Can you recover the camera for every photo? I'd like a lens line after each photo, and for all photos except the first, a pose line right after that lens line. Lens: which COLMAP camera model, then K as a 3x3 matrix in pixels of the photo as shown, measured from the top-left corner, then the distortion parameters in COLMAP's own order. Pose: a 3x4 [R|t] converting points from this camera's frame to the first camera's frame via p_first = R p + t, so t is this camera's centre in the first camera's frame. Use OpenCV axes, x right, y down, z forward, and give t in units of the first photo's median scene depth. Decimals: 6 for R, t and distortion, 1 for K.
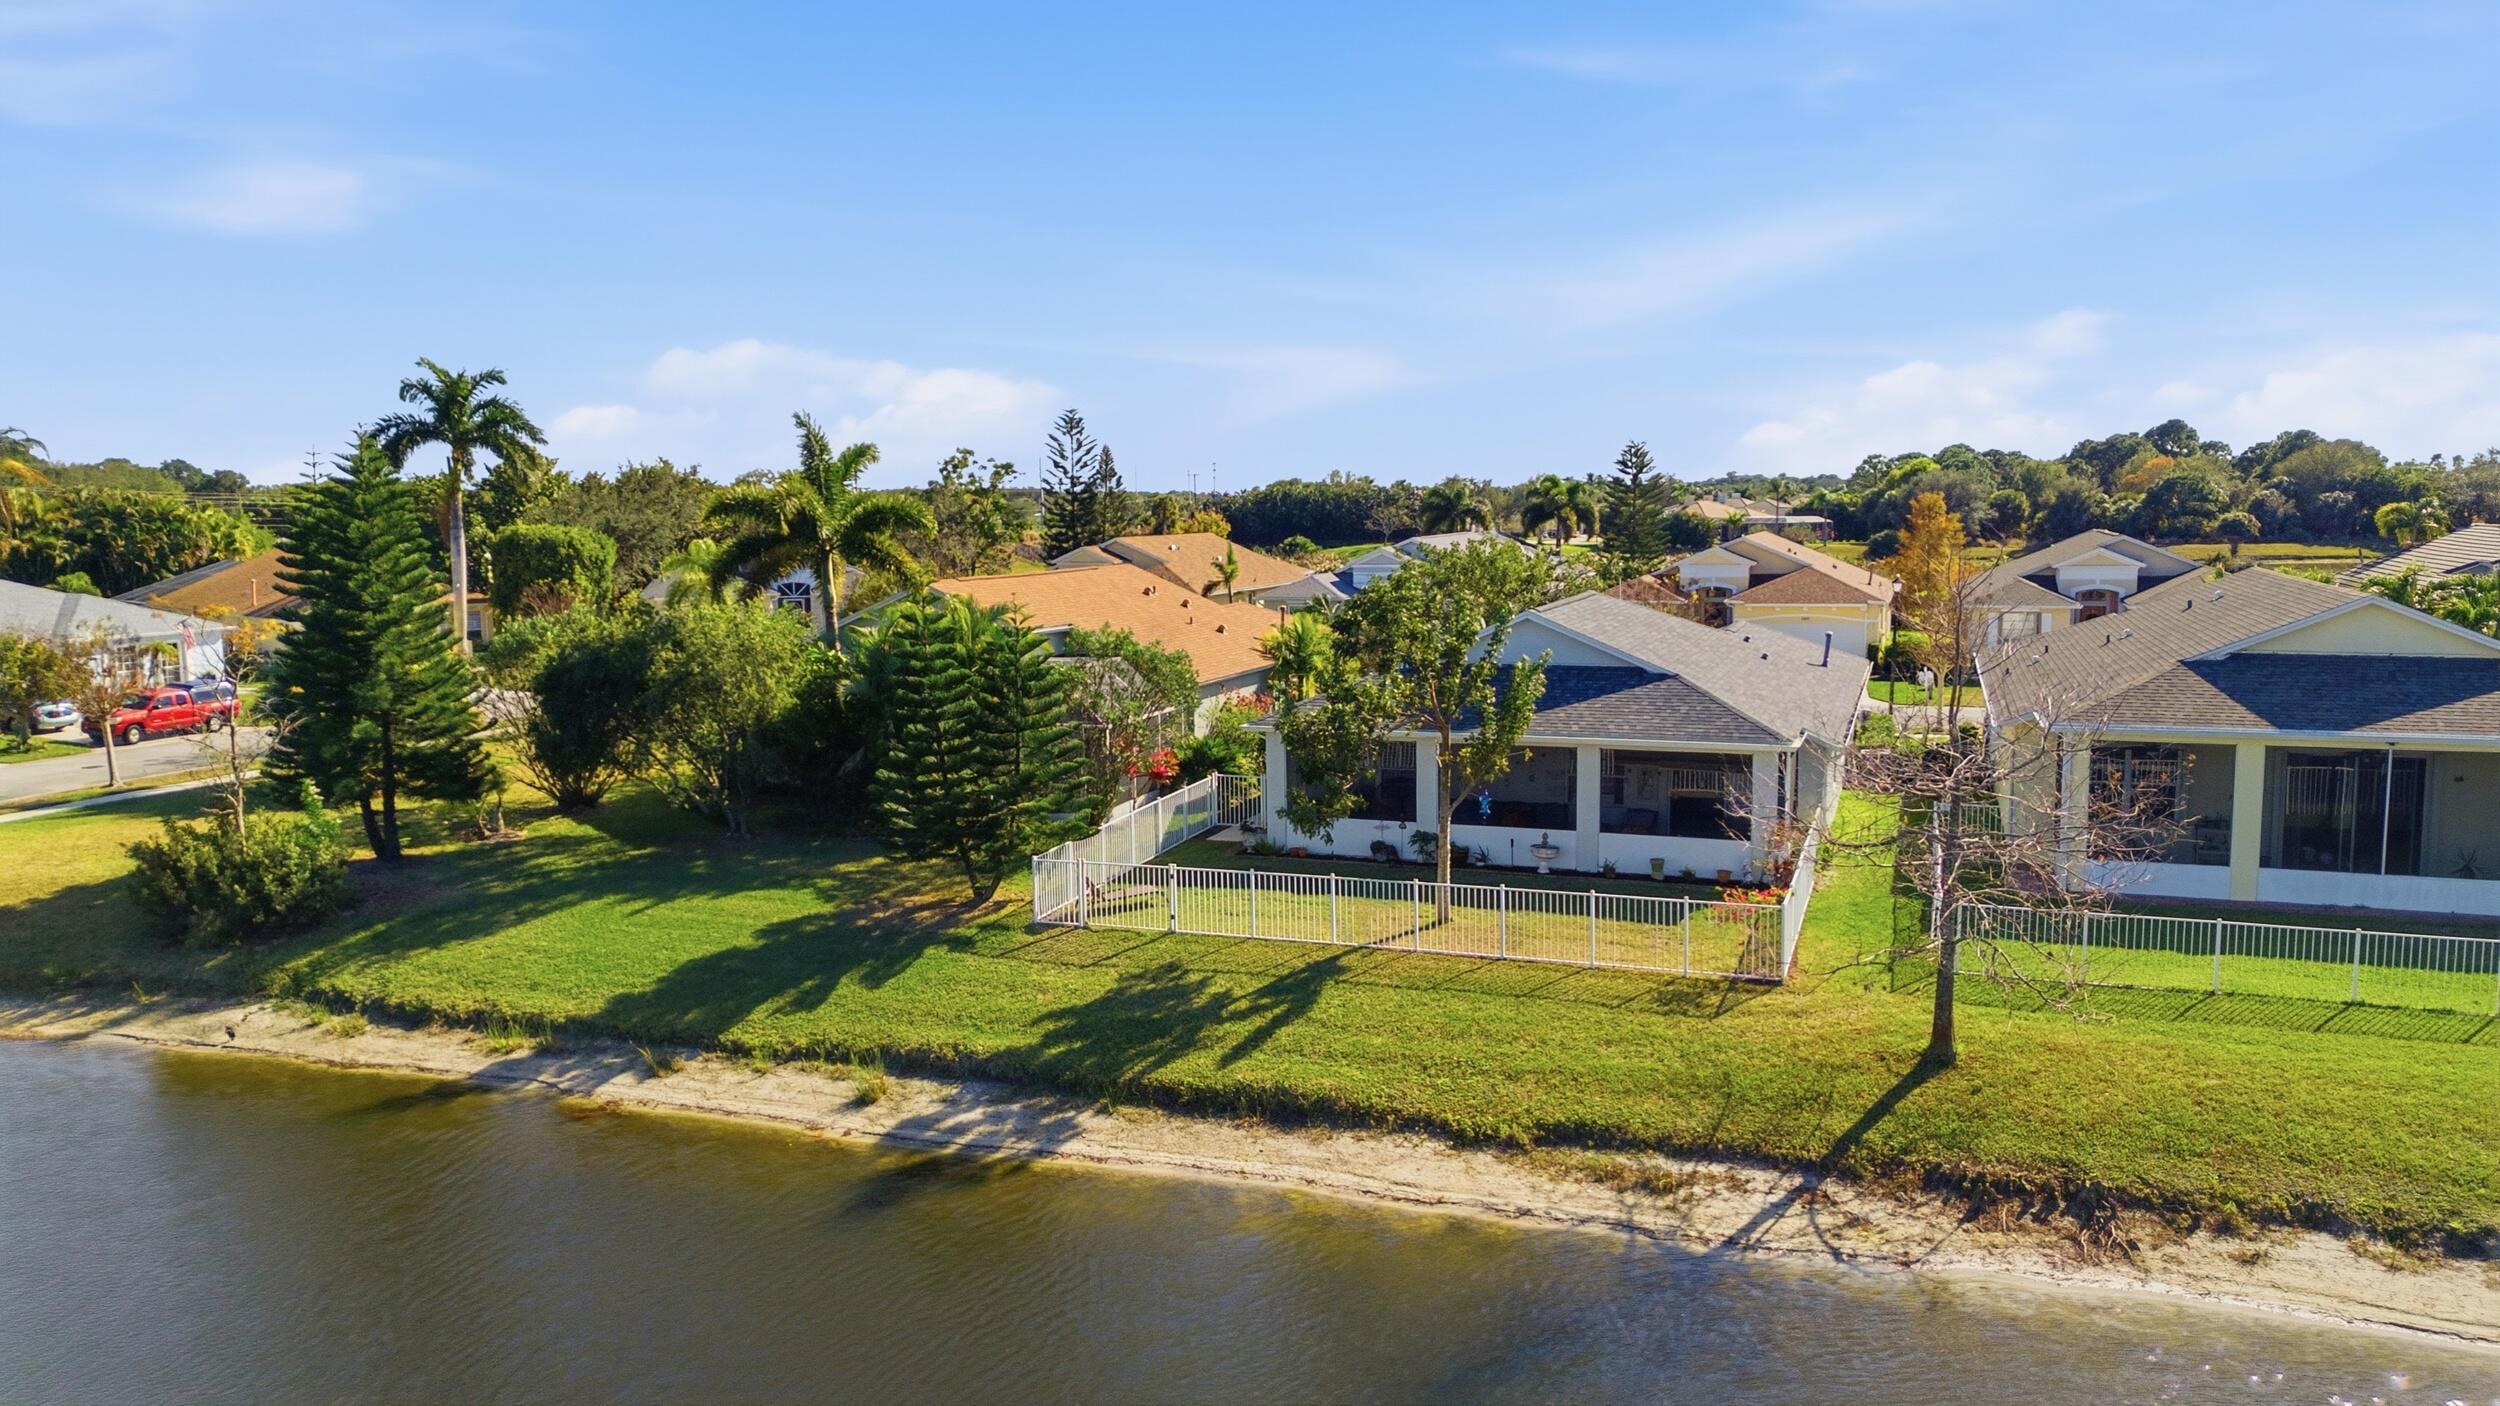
lens RADIAL K [[1869.1, 0, 1250.6], [0, 1869.1, 700.6], [0, 0, 1]] dist [0.007469, 0.000353]
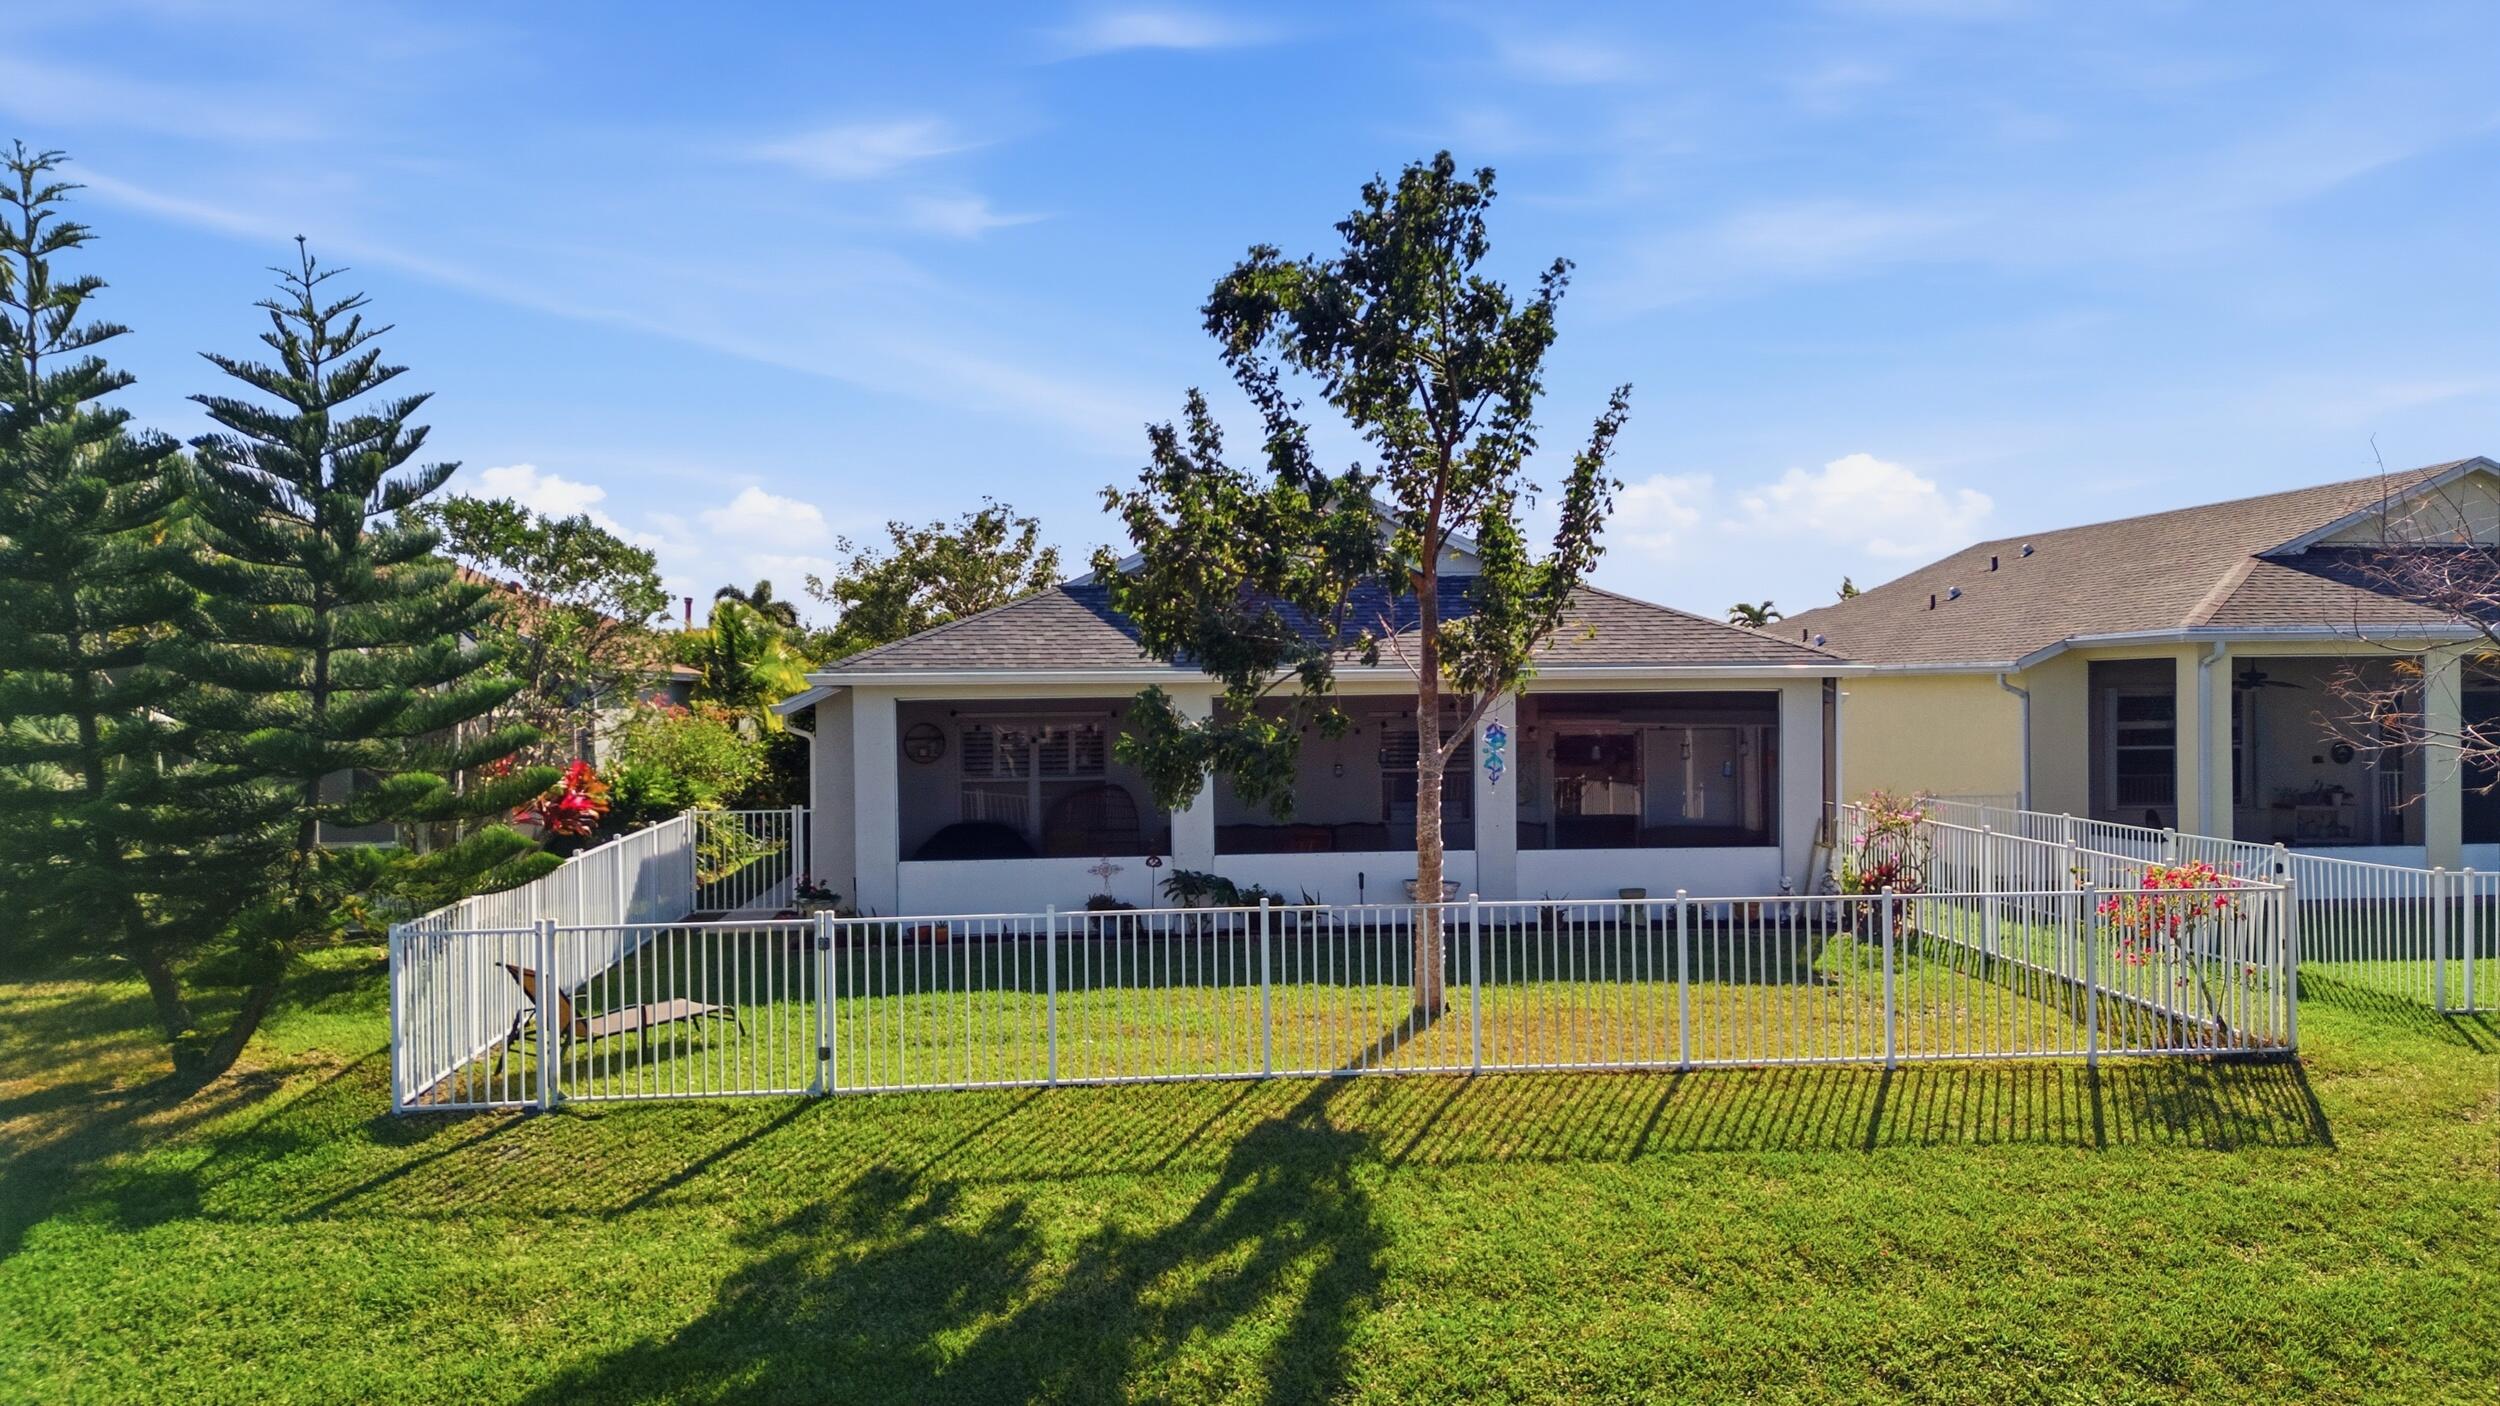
lens RADIAL K [[1869.1, 0, 1249.0], [0, 1869.1, 707.1], [0, 0, 1]] dist [0.007469, 0.000353]
pose [[0.903427, -0.006059, 0.428699, -0.125321], [0.054051, 0.993532, -0.099864, 0.089959], [-0.425321, 0.113391, 0.897911, 0.627300]]
